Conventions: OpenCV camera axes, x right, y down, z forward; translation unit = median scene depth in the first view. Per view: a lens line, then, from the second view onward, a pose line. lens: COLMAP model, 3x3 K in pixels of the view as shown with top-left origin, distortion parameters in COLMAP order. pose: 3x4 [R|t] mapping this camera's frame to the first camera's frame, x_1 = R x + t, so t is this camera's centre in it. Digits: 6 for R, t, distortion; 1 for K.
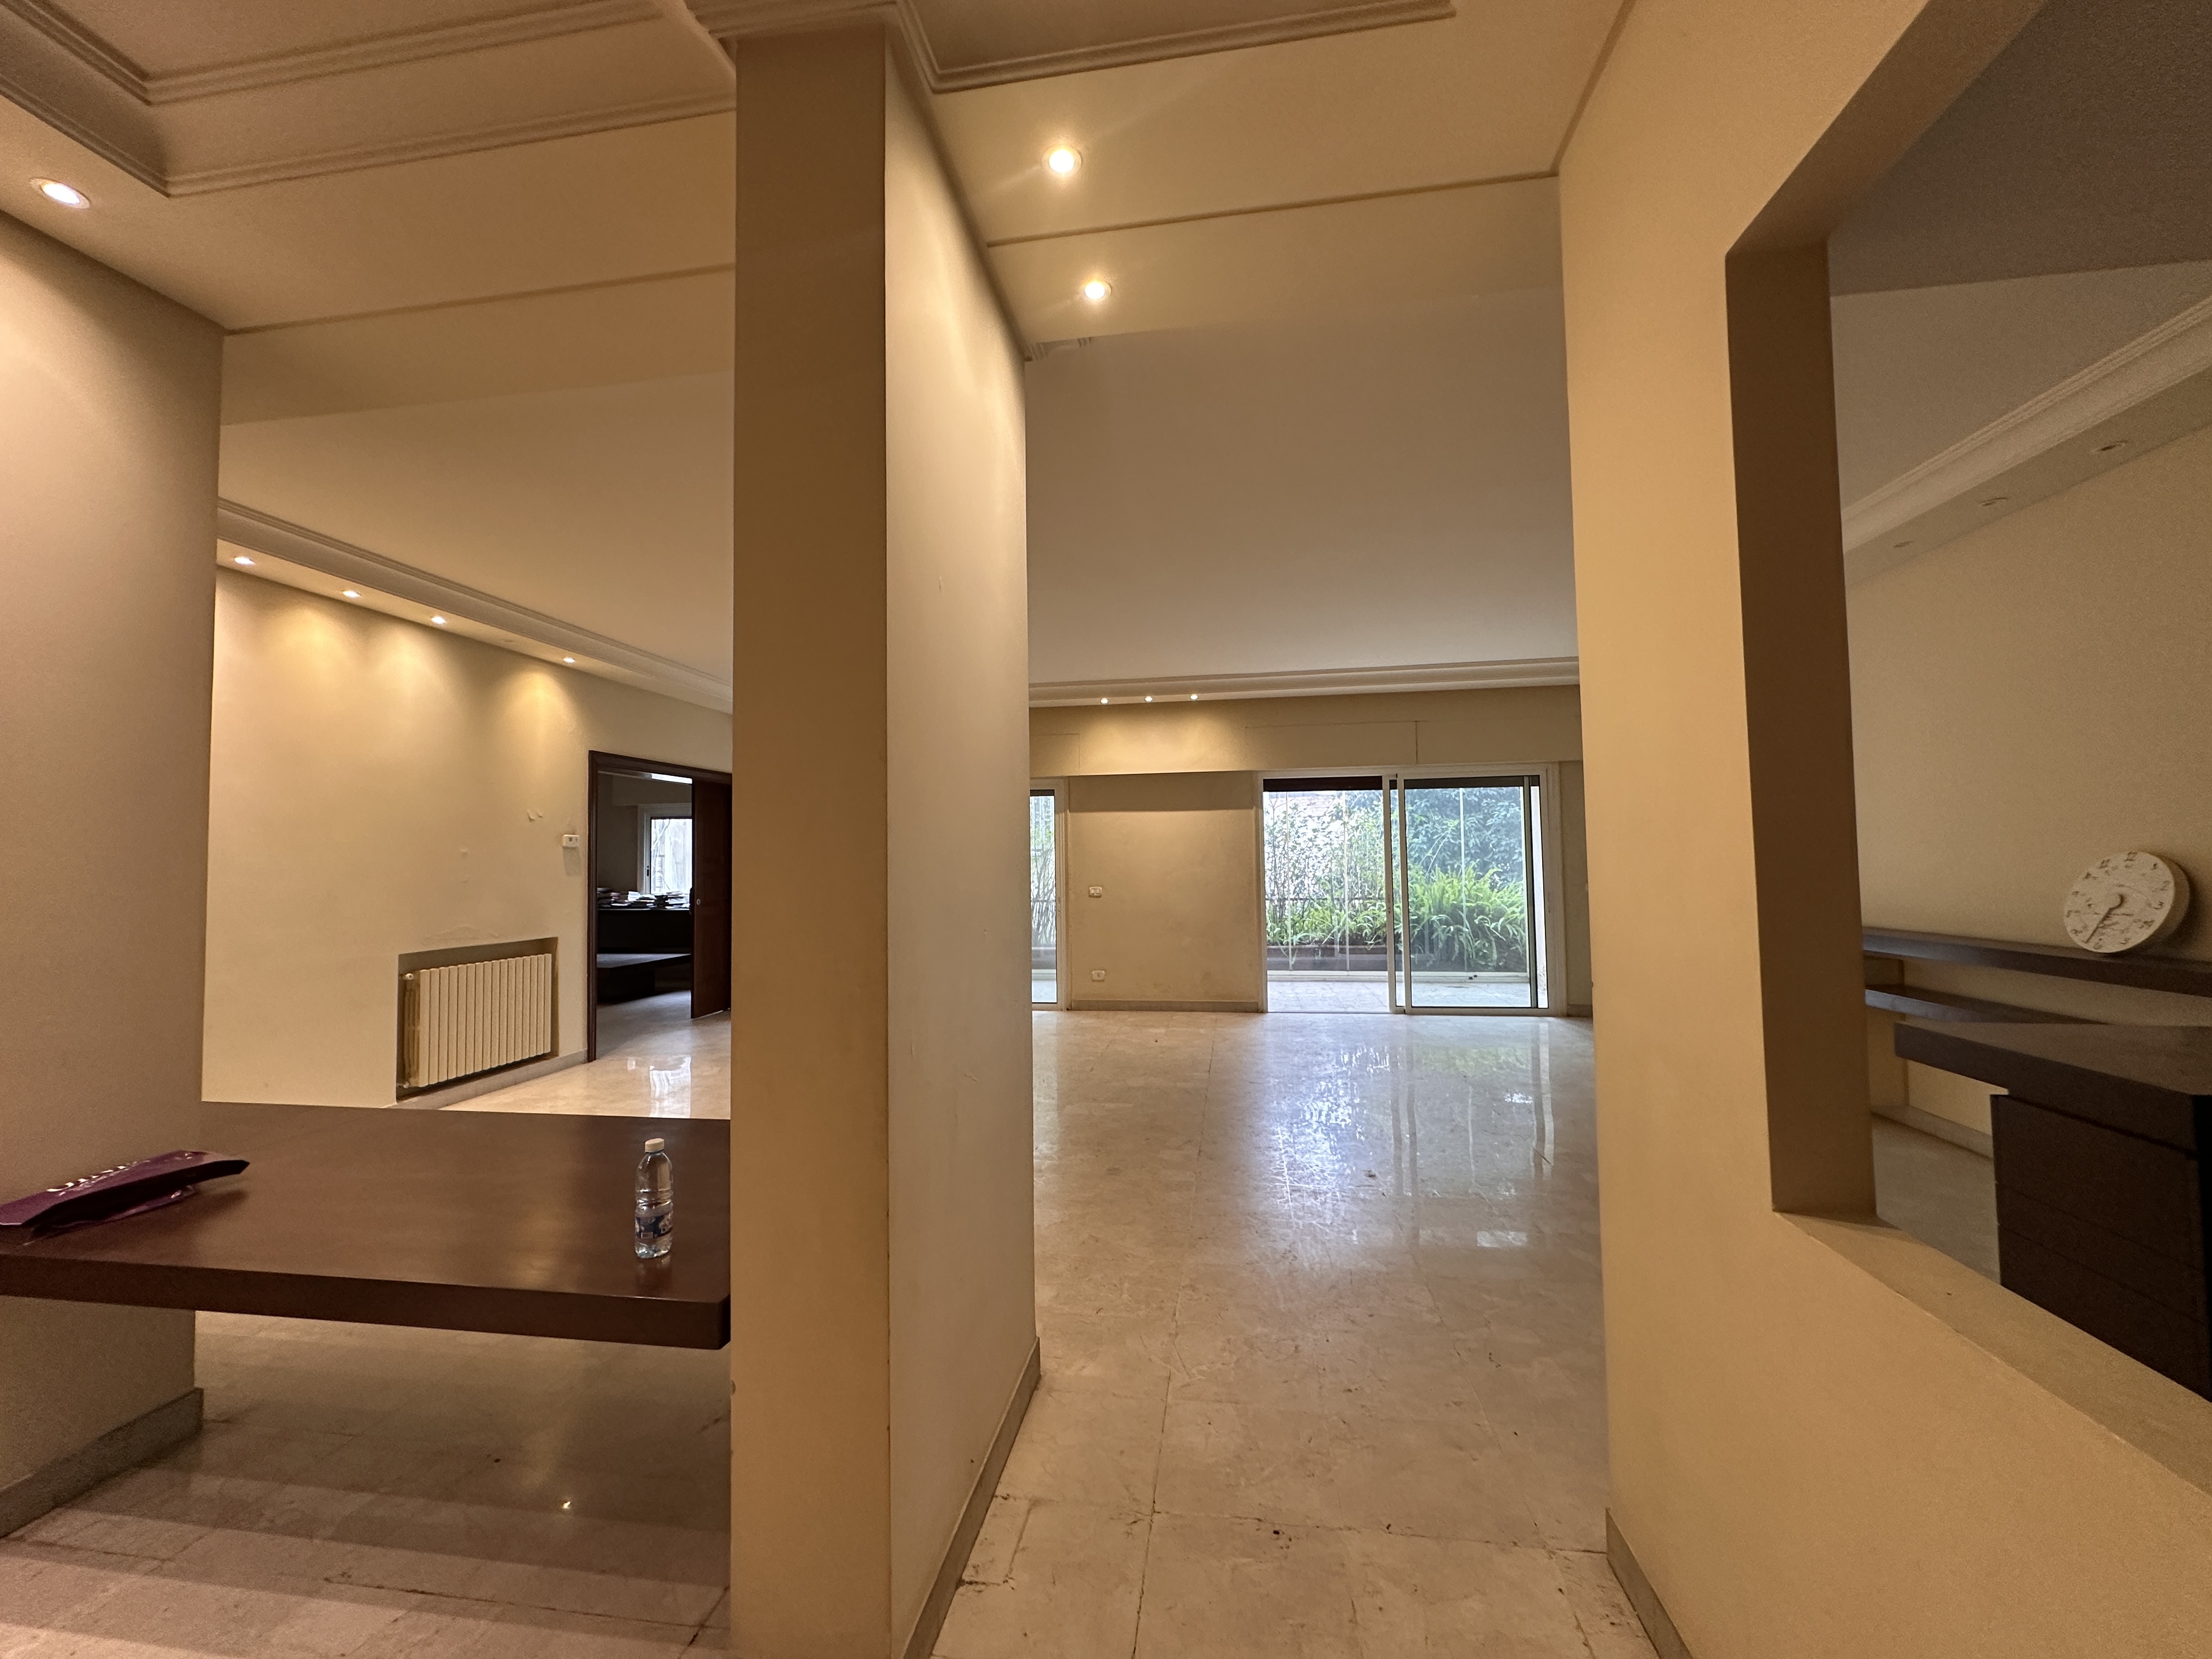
lens RADIAL K [[896.2, 0, 1104.6], [0, 896.2, 832.4], [0, 0, 1]] dist [0.024845, -0.000685]
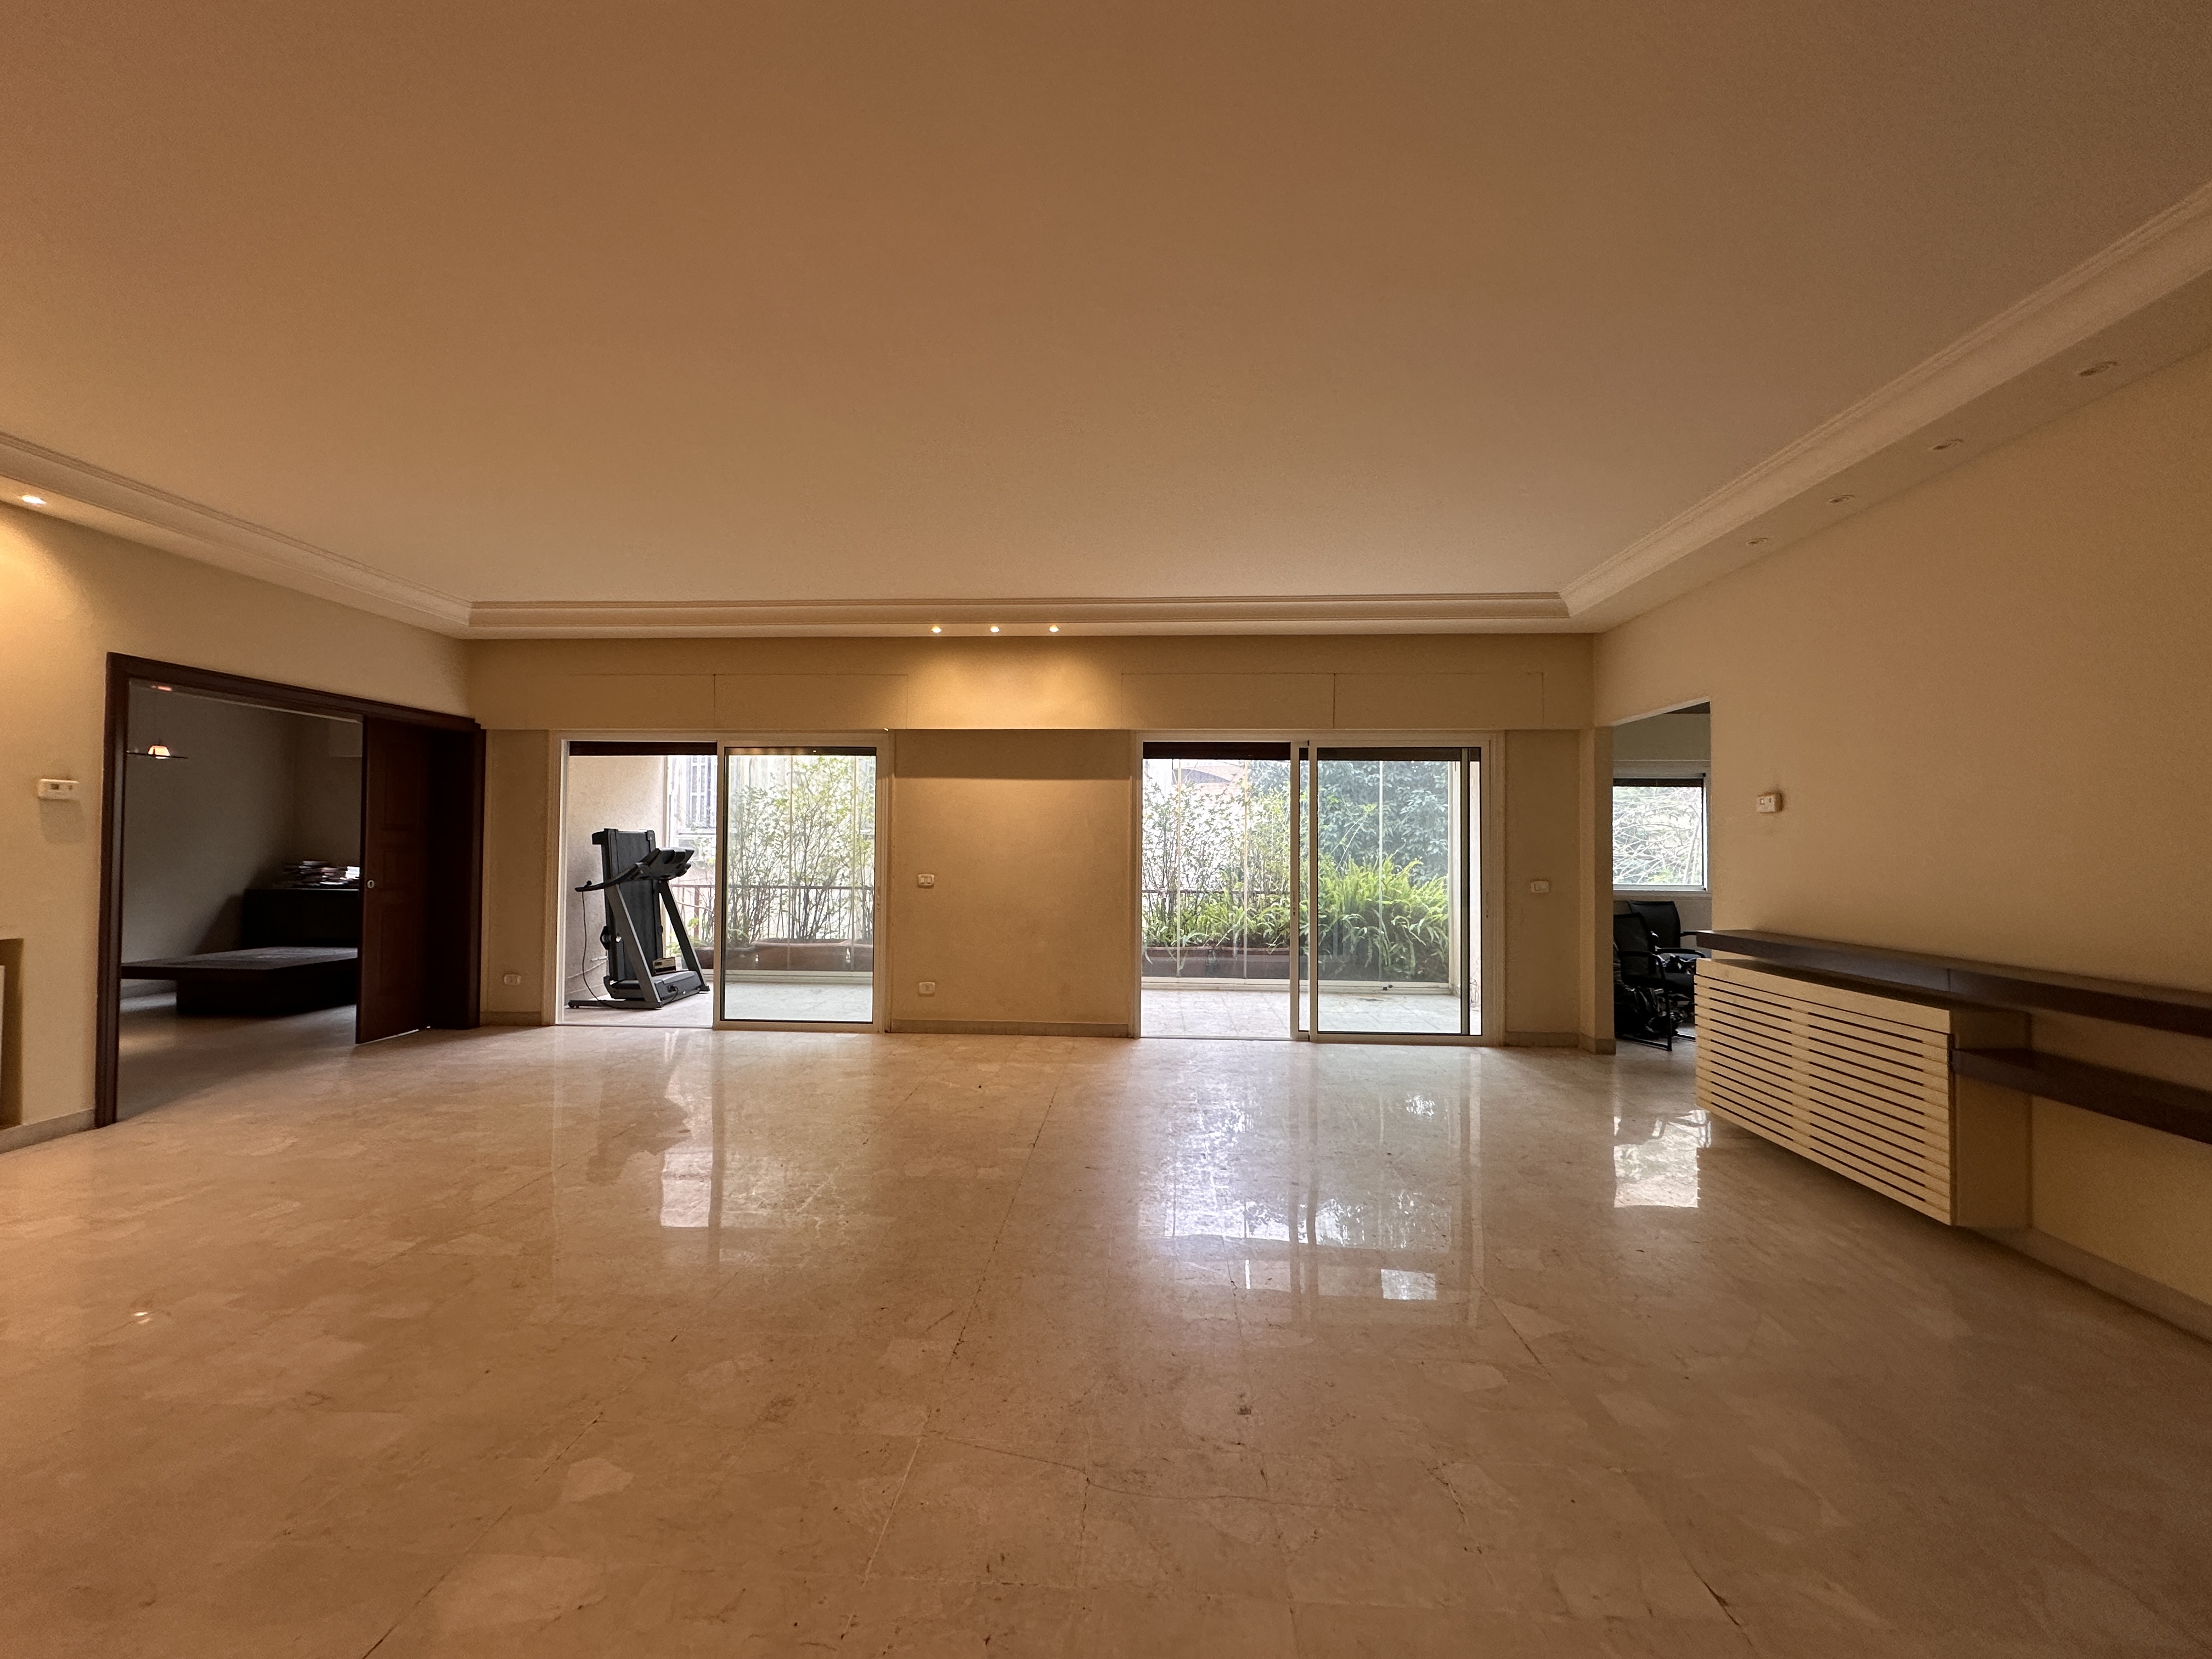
lens RADIAL K [[896.2, 0, 1096.2], [0, 896.2, 832.5], [0, 0, 1]] dist [0.024845, -0.000685]
pose [[0.996068, 0.024812, 0.085046, 0.071769], [-0.026394, 0.999498, 0.017528, 0.007295], [-0.084569, -0.019704, 0.996223, 0.220514]]
